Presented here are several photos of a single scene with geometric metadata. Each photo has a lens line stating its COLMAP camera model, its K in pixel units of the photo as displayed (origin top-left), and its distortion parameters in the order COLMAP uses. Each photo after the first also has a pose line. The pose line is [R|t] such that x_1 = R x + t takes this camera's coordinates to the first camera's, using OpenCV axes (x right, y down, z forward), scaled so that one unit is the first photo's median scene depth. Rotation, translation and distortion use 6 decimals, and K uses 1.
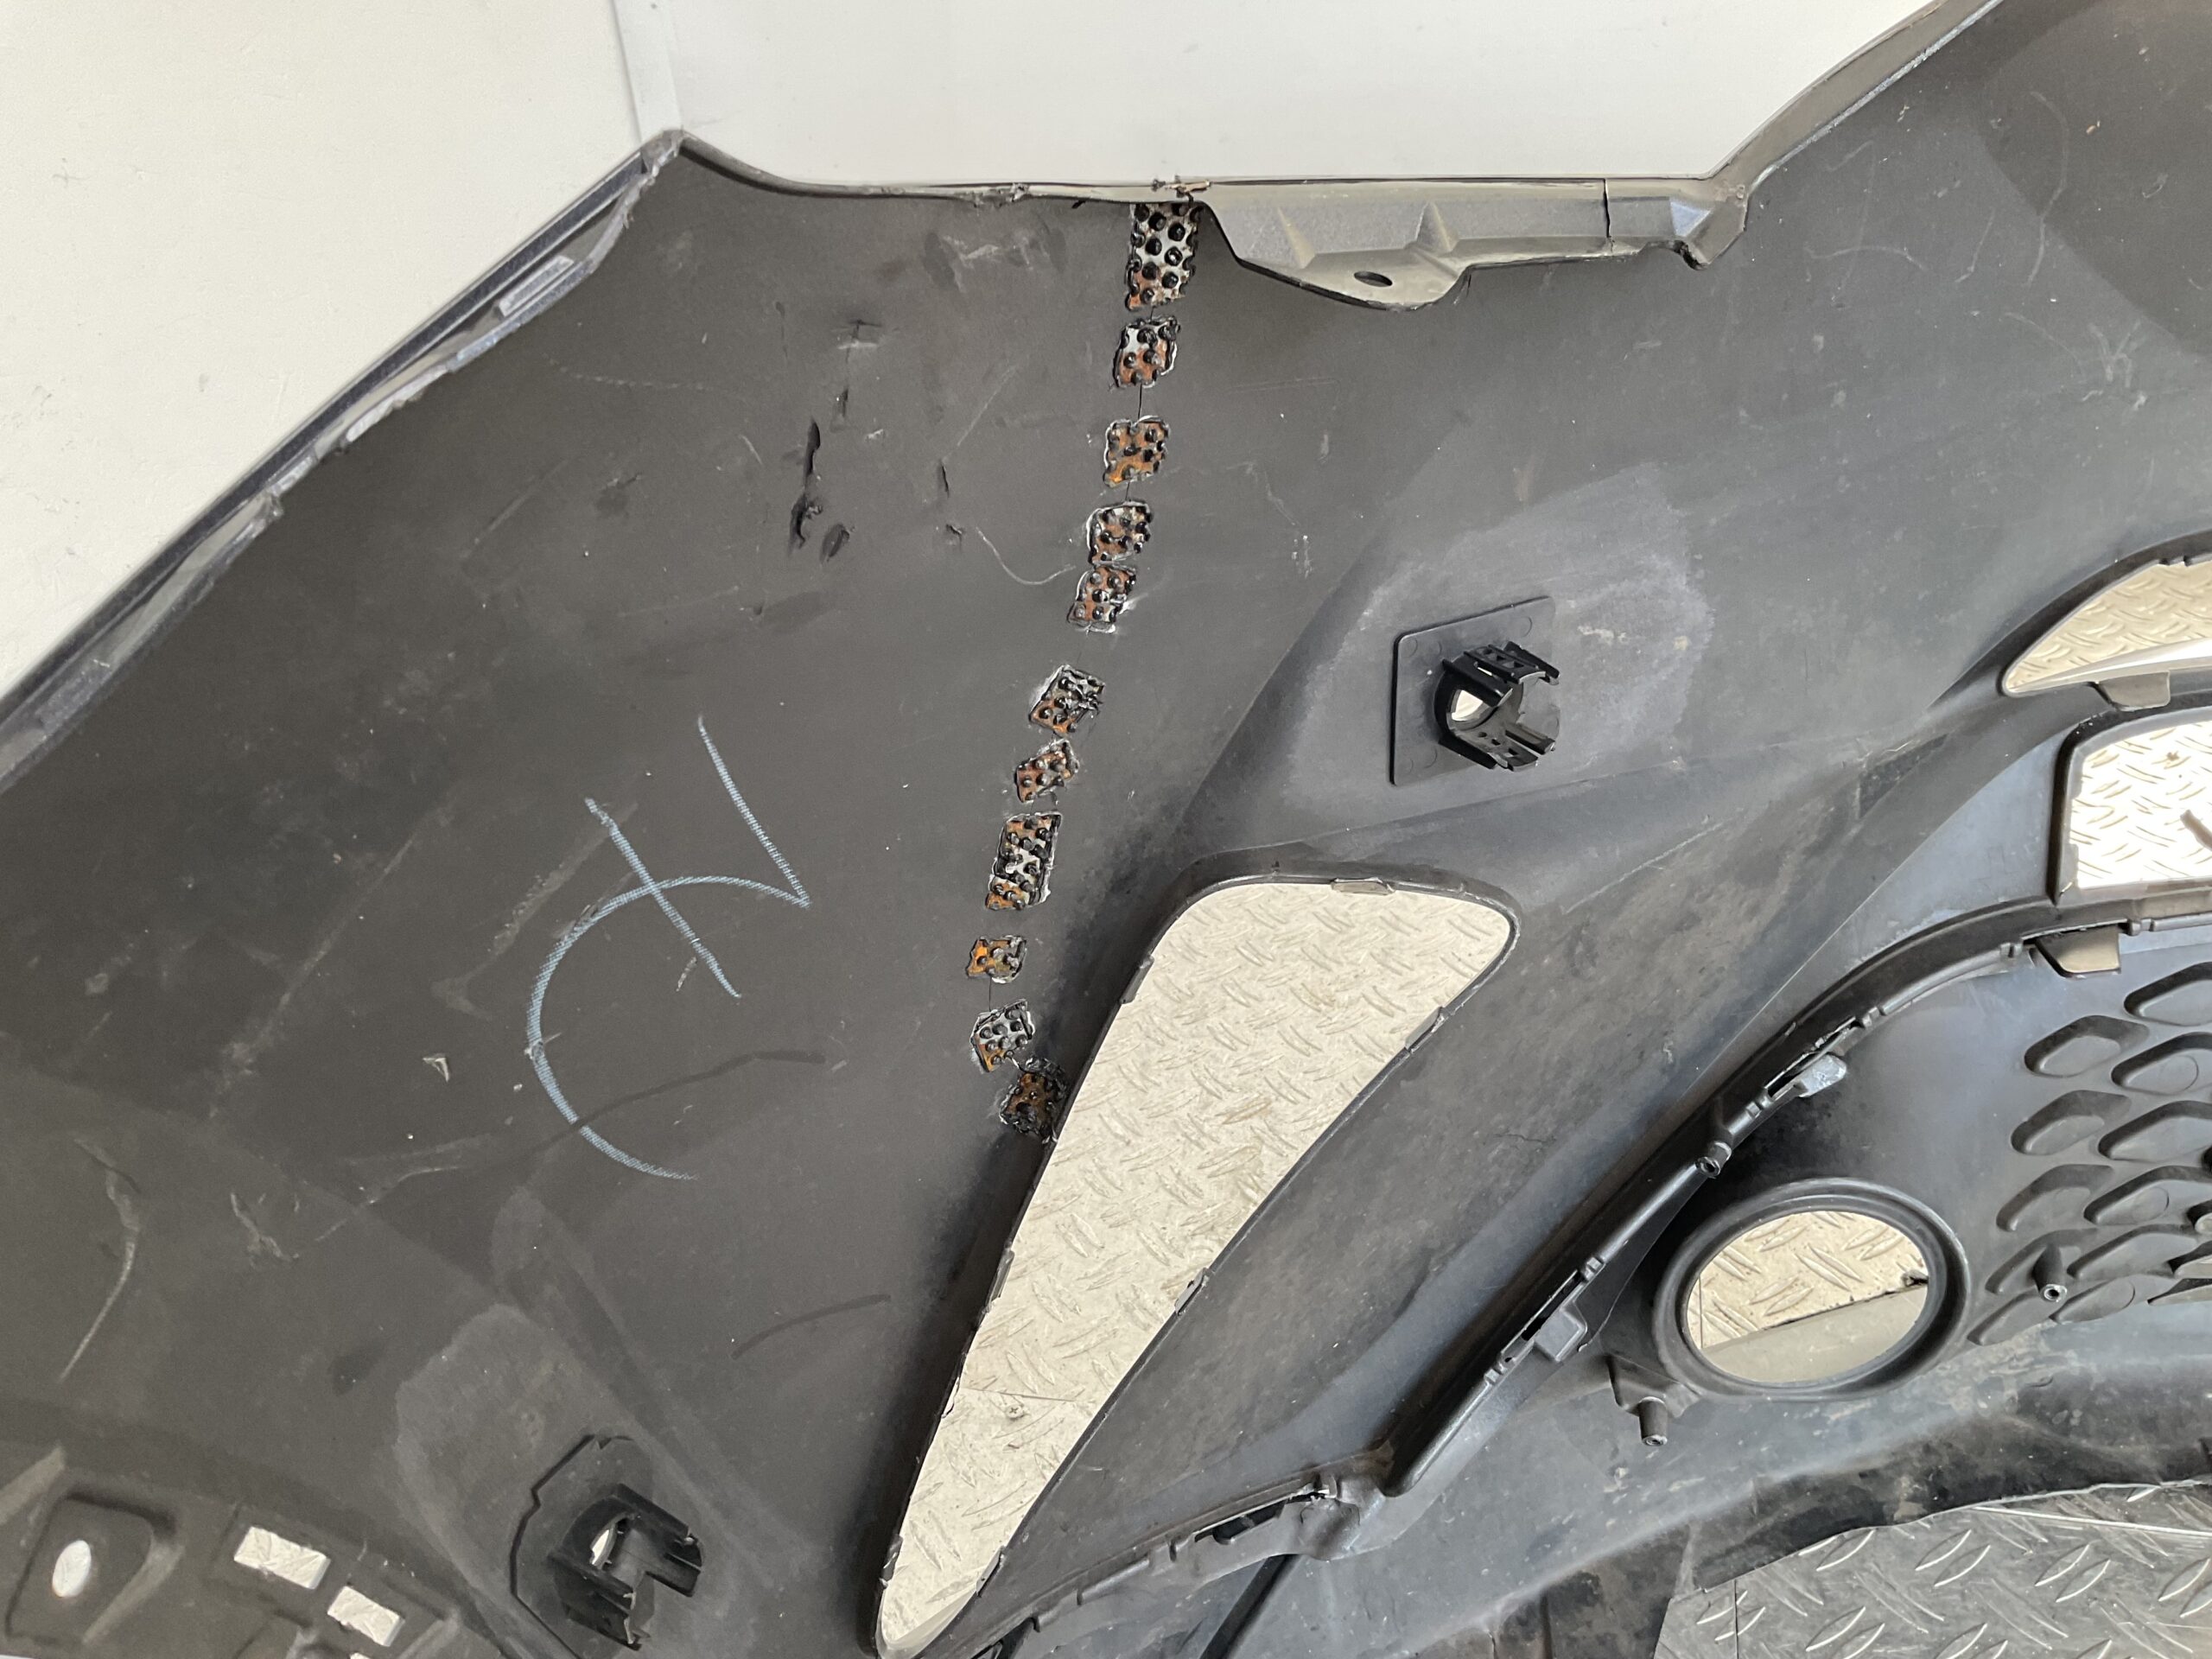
lens RADIAL K [[1919.9, 0, 1106.0], [0, 1919.9, 829.5], [0, 0, 1]] dist [0.047662, -0.082365]
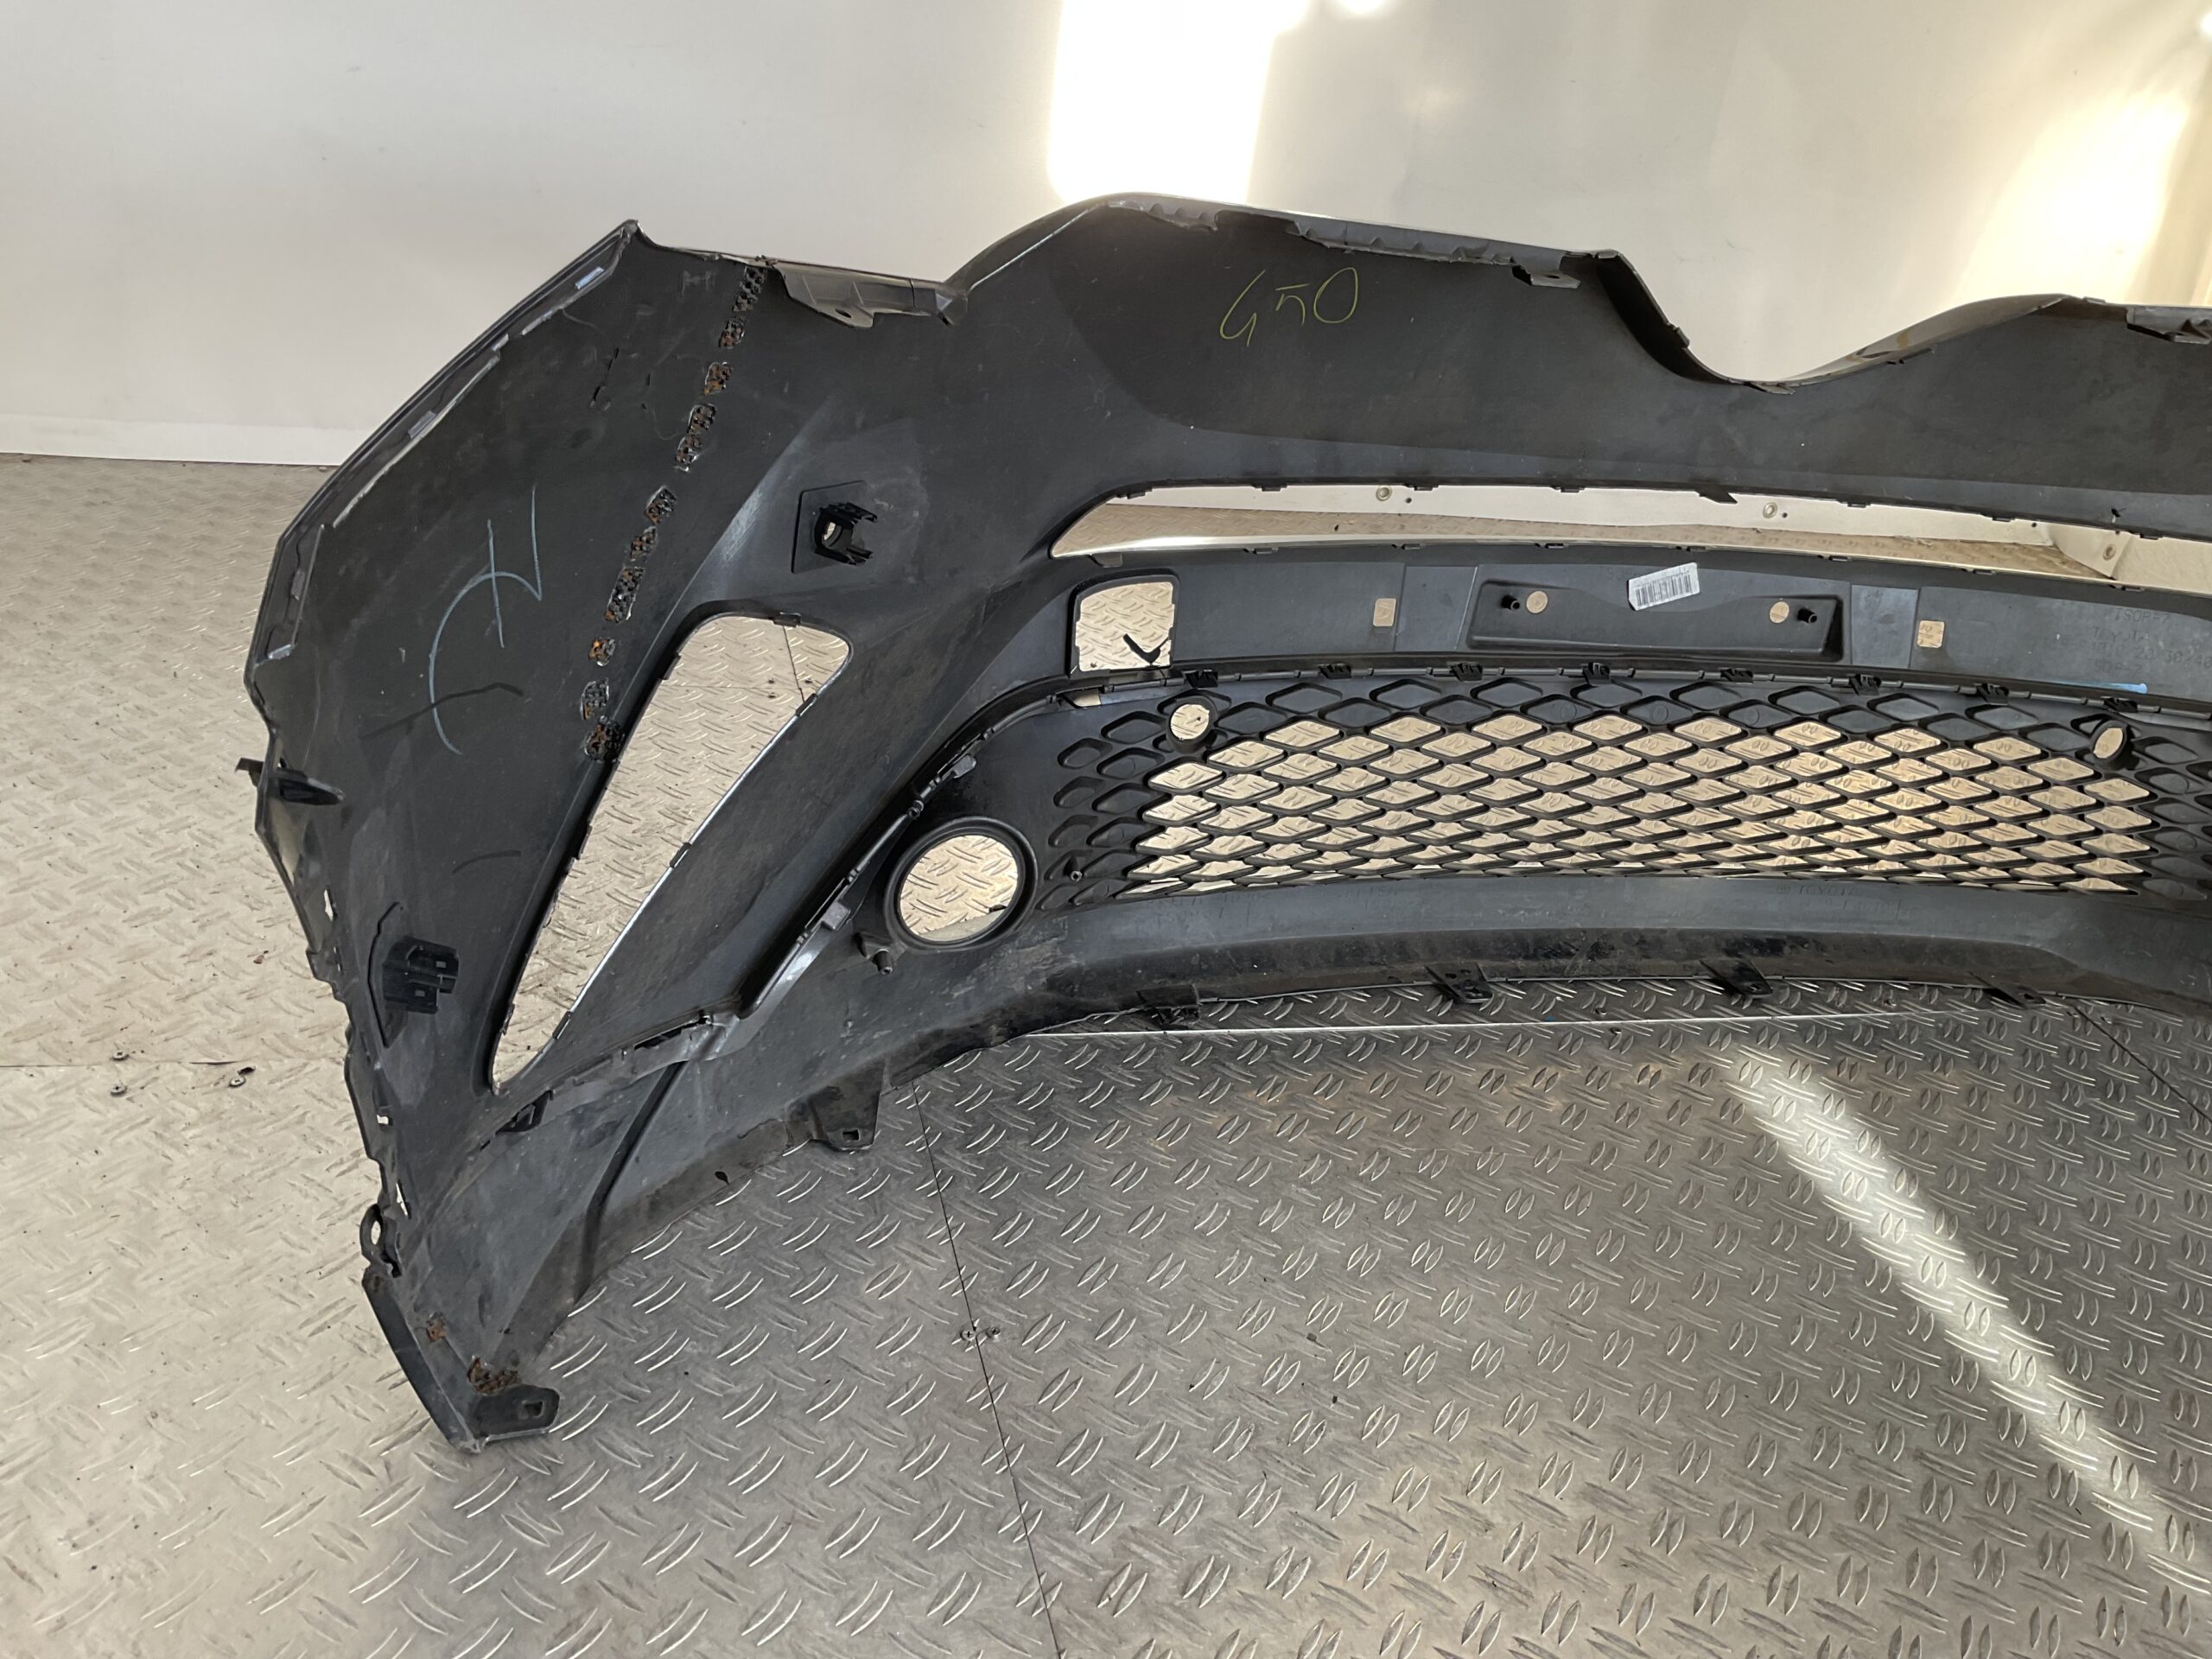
lens RADIAL K [[1881.1, 0, 1106.0], [0, 1881.1, 829.5], [0, 0, 1]] dist [0.118273, 0.000807]
pose [[0.858931, -0.024048, 0.511526, -0.437629], [0.031093, 0.999503, -0.005221, 0.198817], [-0.511146, 0.020389, 0.859252, -0.623347]]
